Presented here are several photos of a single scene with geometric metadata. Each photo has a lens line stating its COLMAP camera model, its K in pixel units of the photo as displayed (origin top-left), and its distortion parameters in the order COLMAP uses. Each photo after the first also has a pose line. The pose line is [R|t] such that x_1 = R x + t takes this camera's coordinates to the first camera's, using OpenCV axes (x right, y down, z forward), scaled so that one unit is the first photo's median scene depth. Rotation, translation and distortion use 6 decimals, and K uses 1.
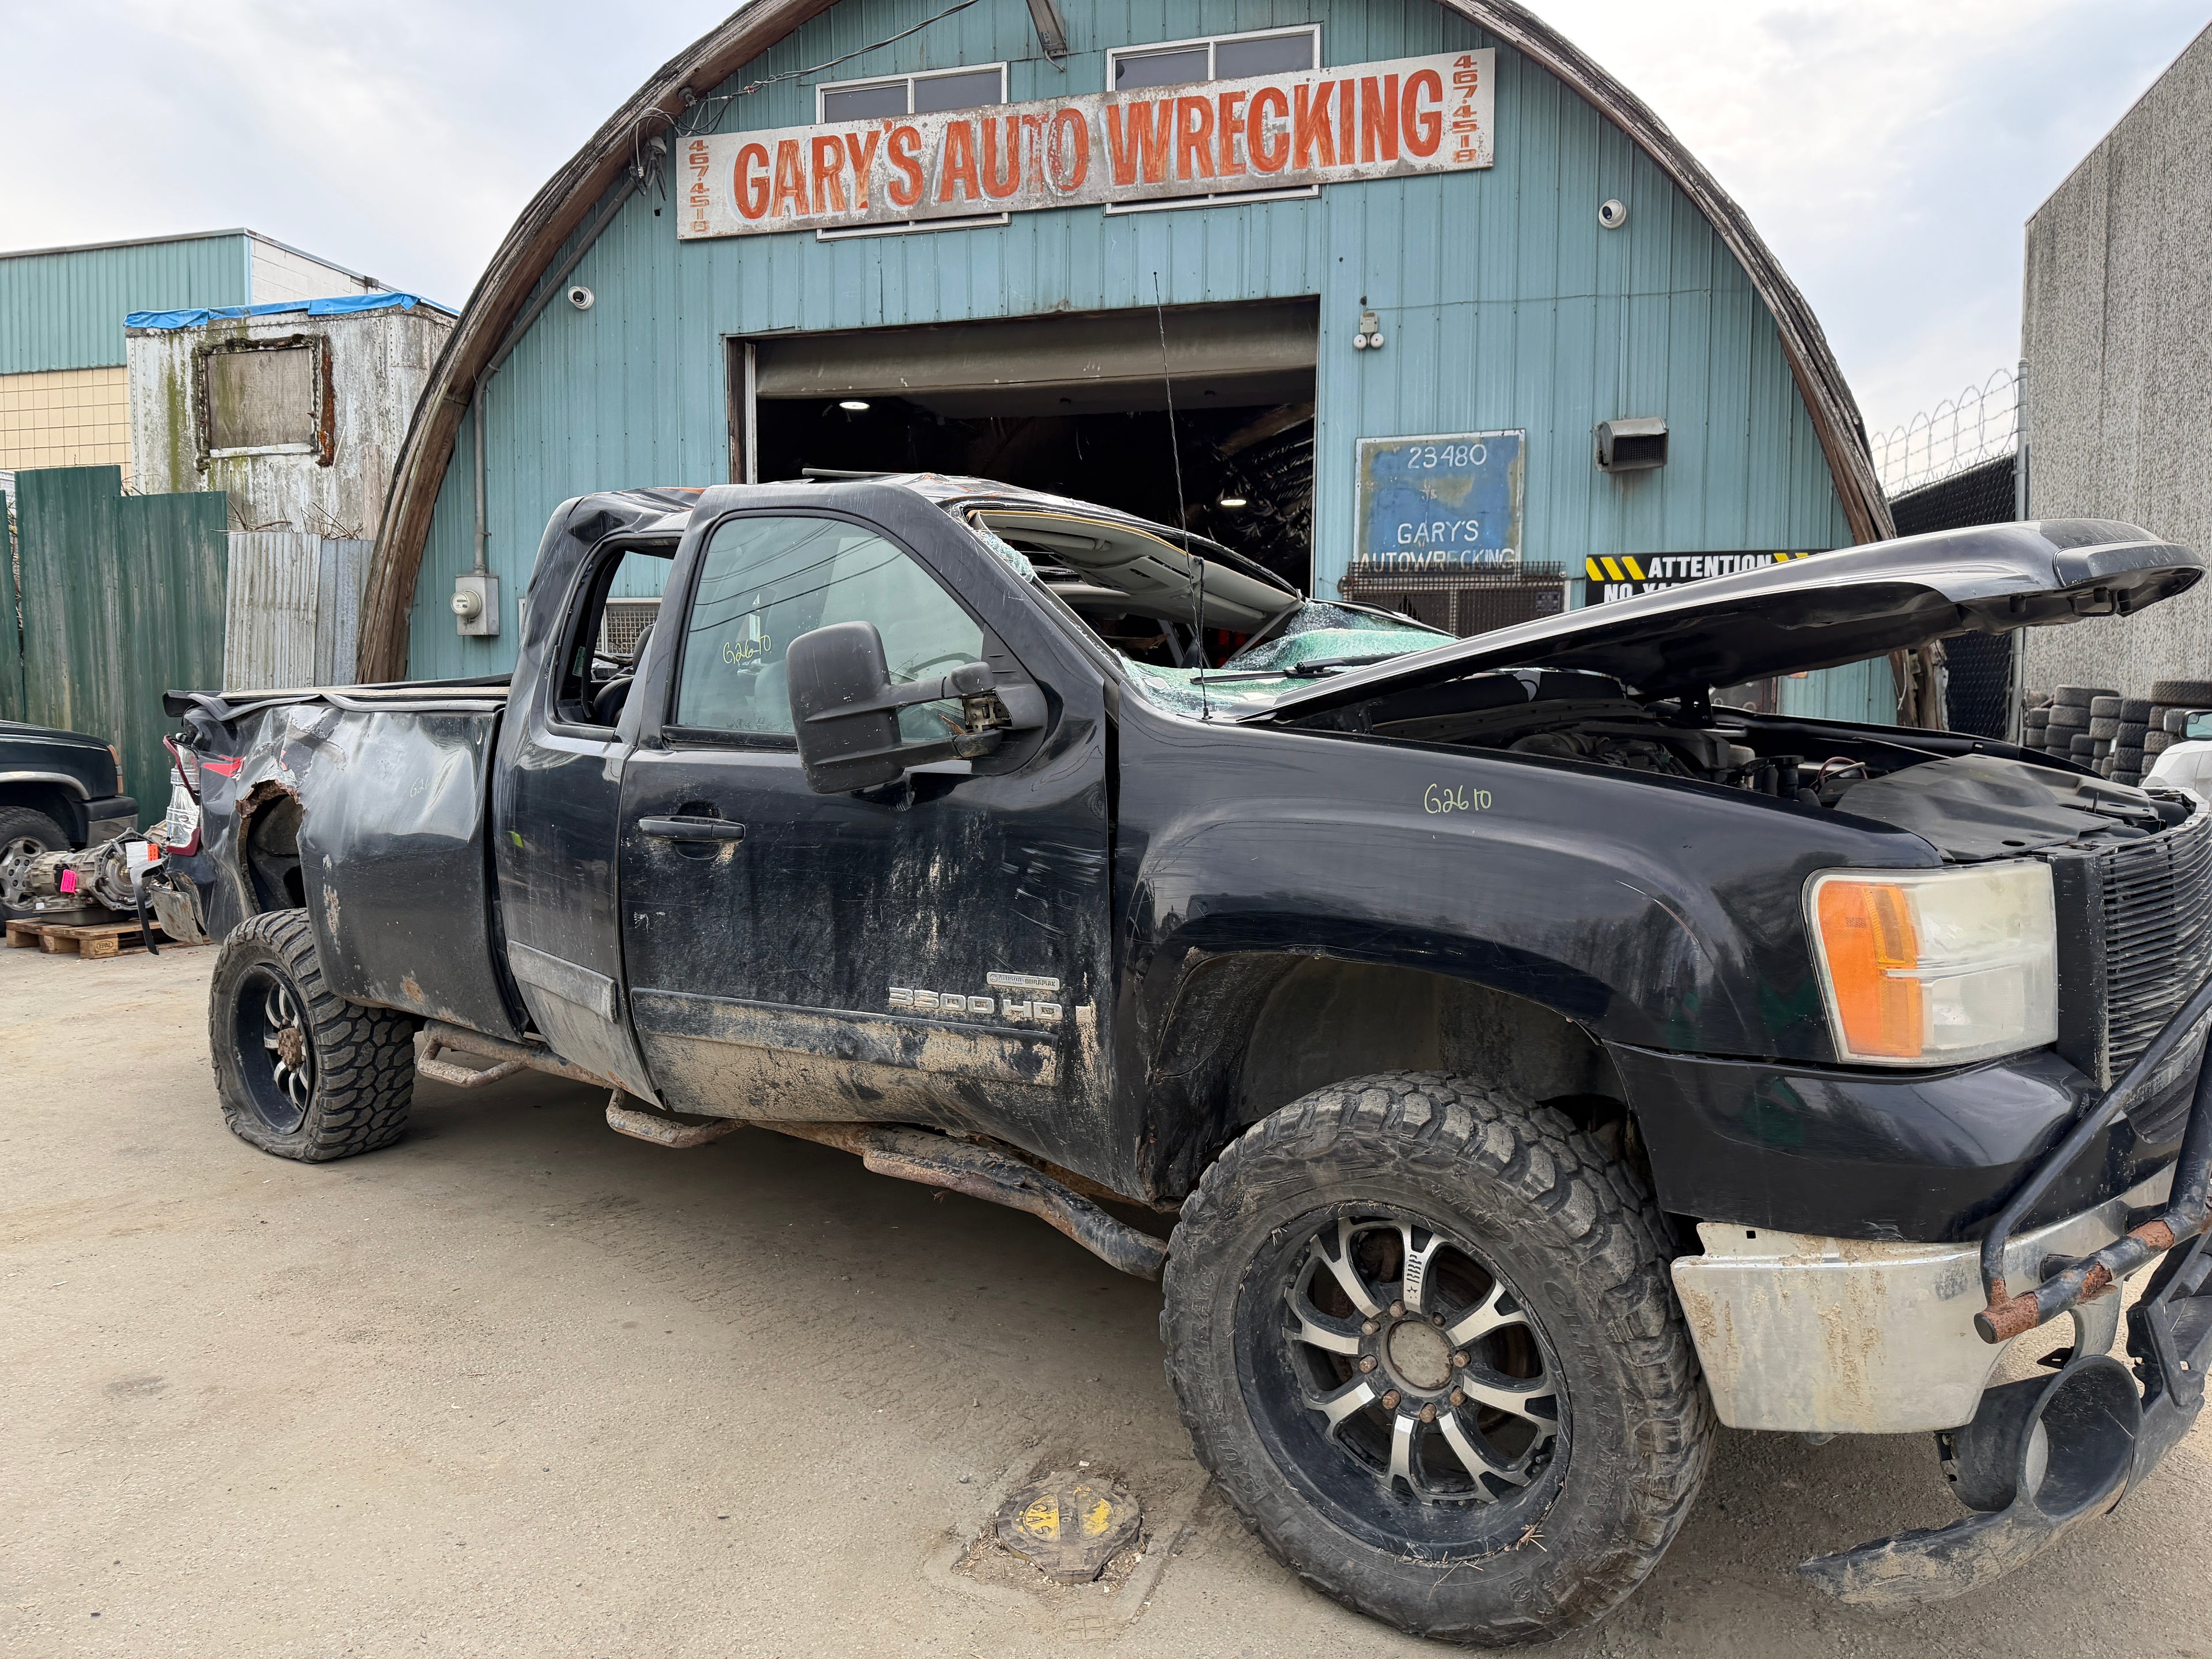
lens RADIAL K [[1599.2, 0, 1124.6], [0, 1599.2, 836.2], [0, 0, 1]] dist [0.028563, -0.045938]
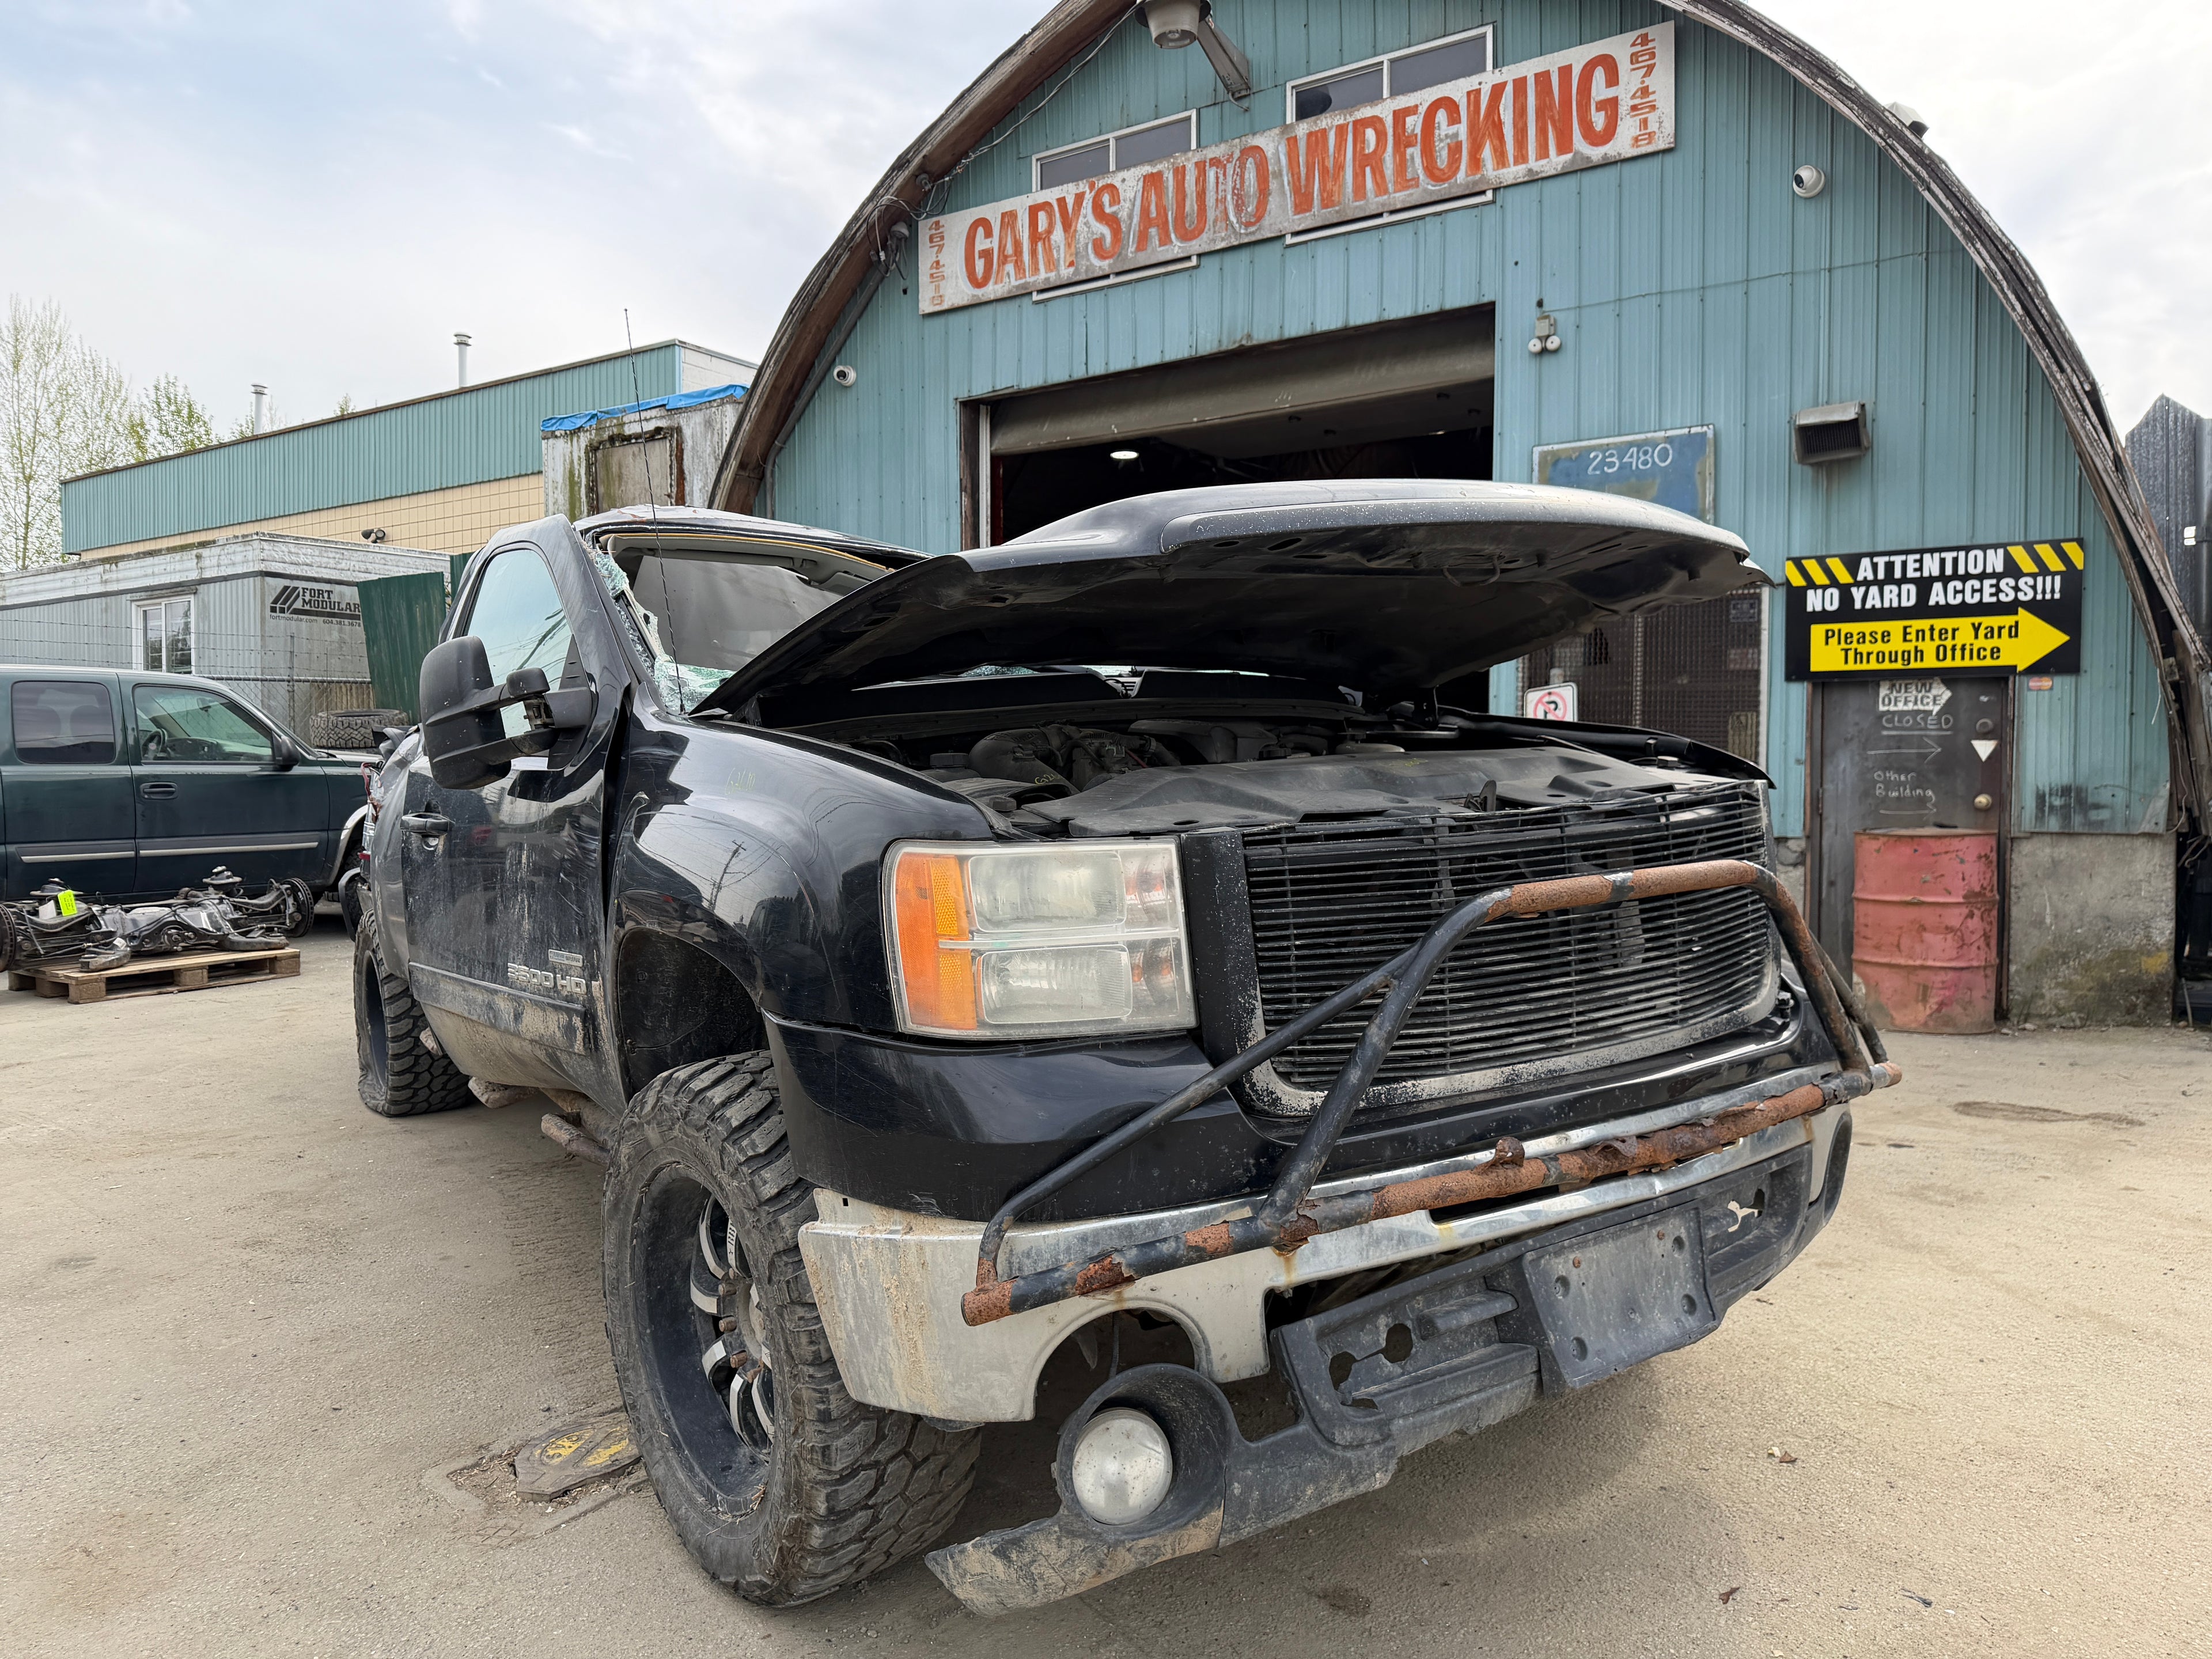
lens RADIAL K [[1597.1, 0, 1078.6], [0, 1597.1, 835.4], [0, 0, 1]] dist [0.044516, -0.075135]
pose [[0.943035, 0.007548, -0.332607, 0.211835], [-0.017279, 0.999505, -0.026309, 0.010148], [0.332244, 0.030557, 0.942698, 0.023248]]
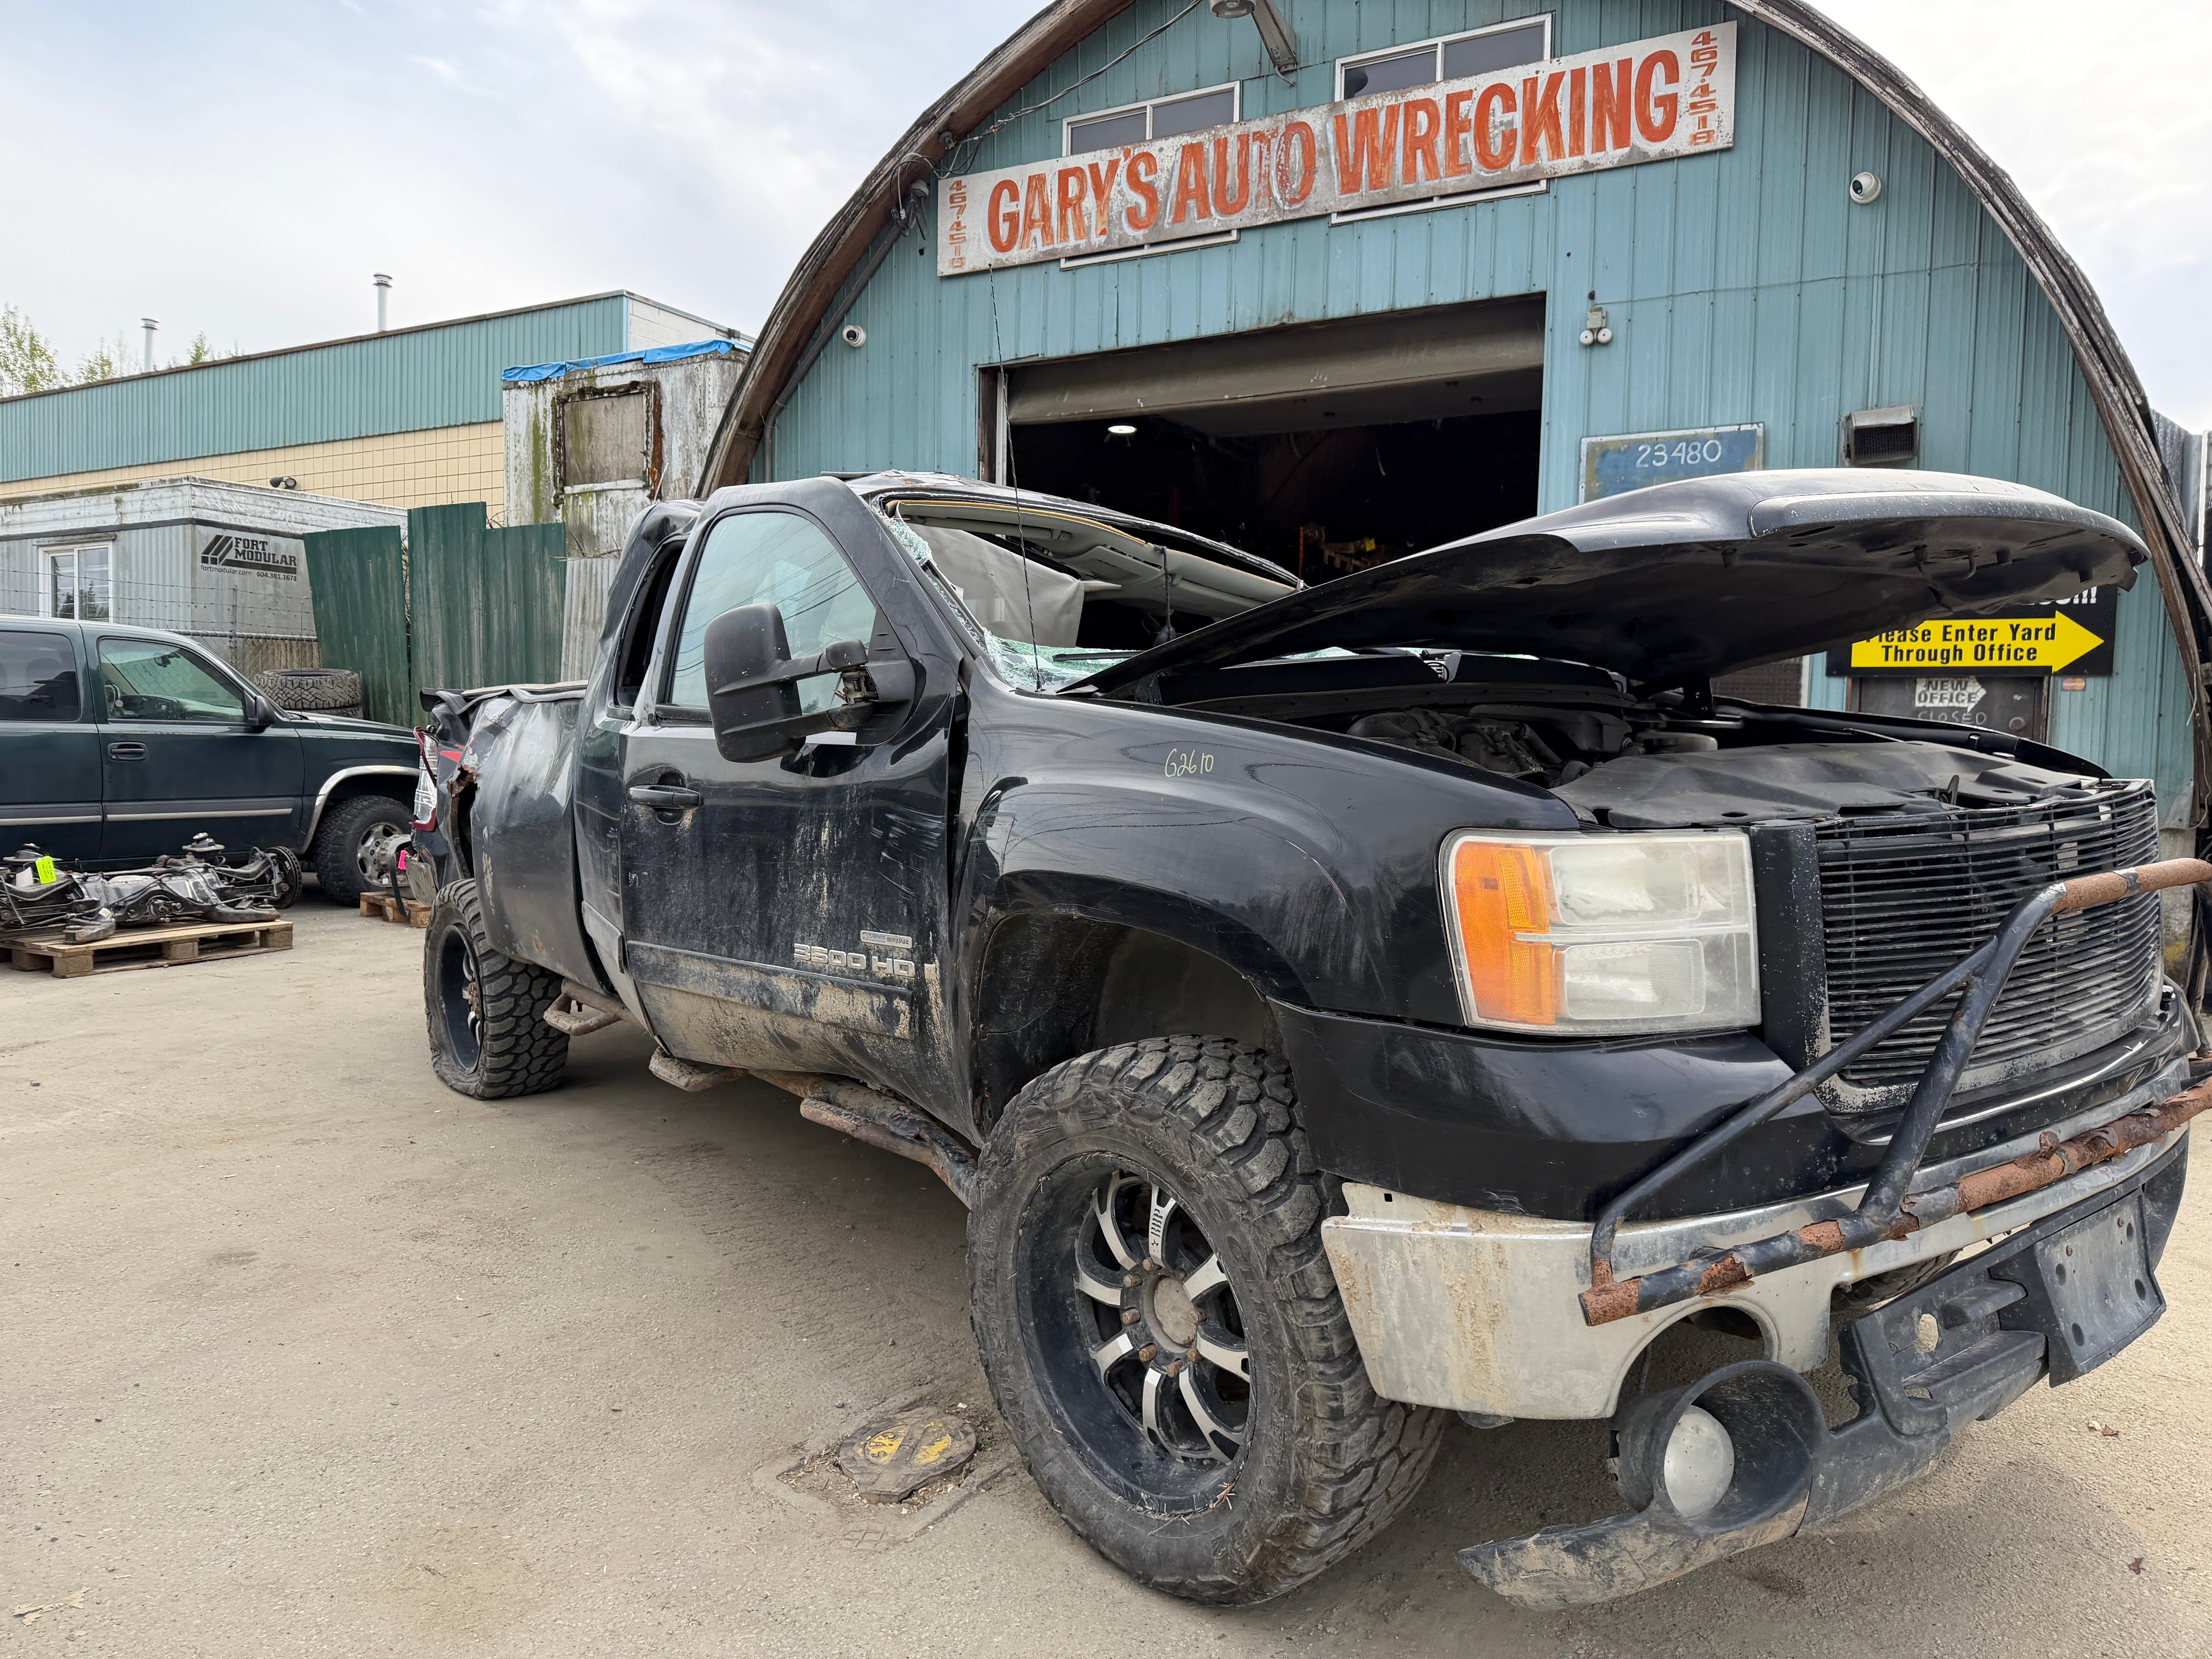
lens RADIAL K [[1601.4, 0, 1107.9], [0, 1601.4, 852.2], [0, 0, 1]] dist [0.029116, -0.047502]
pose [[0.969818, 0.028586, -0.242150, 0.111709], [-0.030233, 0.999538, -0.003089, 0.010547], [0.241950, 0.010316, 0.970234, -0.000076]]
